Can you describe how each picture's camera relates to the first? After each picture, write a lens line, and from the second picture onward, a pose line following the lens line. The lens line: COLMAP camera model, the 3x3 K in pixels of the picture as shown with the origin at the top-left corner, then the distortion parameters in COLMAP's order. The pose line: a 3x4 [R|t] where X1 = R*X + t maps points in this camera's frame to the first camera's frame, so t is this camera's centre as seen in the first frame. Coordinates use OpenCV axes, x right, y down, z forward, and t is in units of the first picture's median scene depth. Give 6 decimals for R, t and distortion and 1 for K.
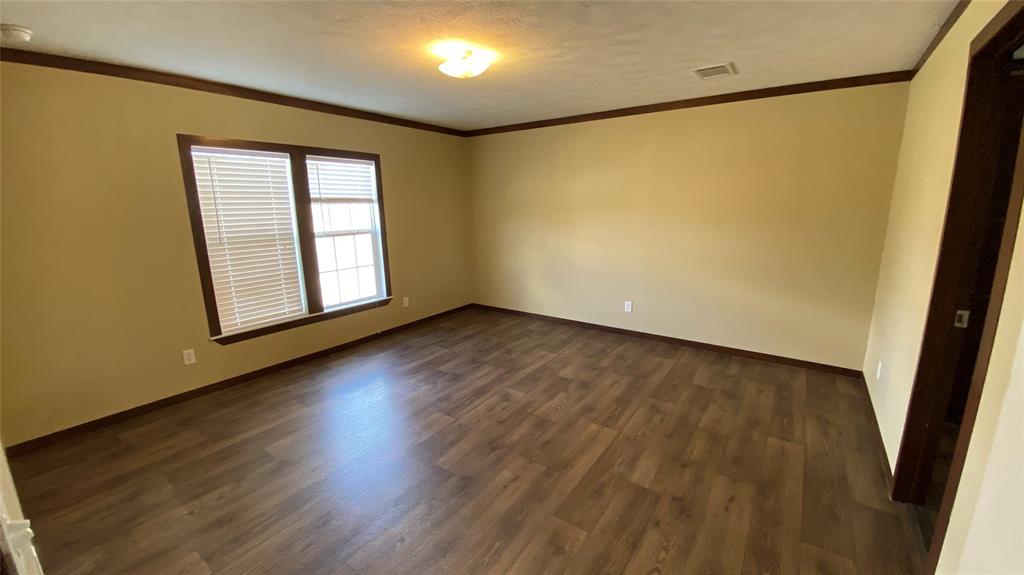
lens RADIAL K [[409.9, 0, 510.4], [0, 409.9, 285.1], [0, 0, 1]] dist [0.014569, 0.000003]
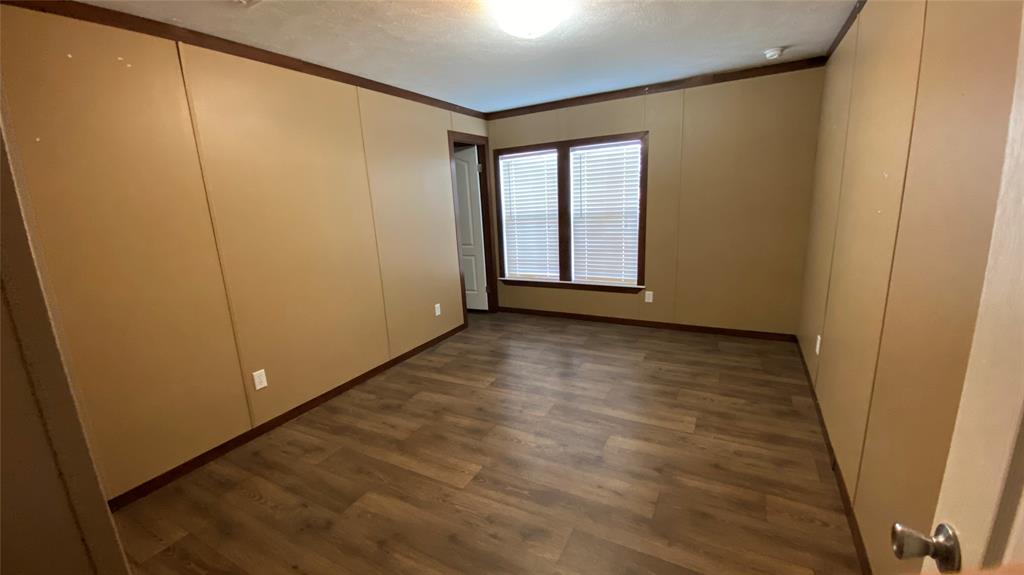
lens RADIAL K [[409.9, 0, 509.3], [0, 409.9, 294.3], [0, 0, 1]] dist [0.014569, 0.000003]
pose [[0.117689, 0.233044, -0.965318, 0.692243], [-0.144310, 0.965769, 0.215559, -0.133016], [0.982509, 0.113936, 0.147291, 0.681689]]
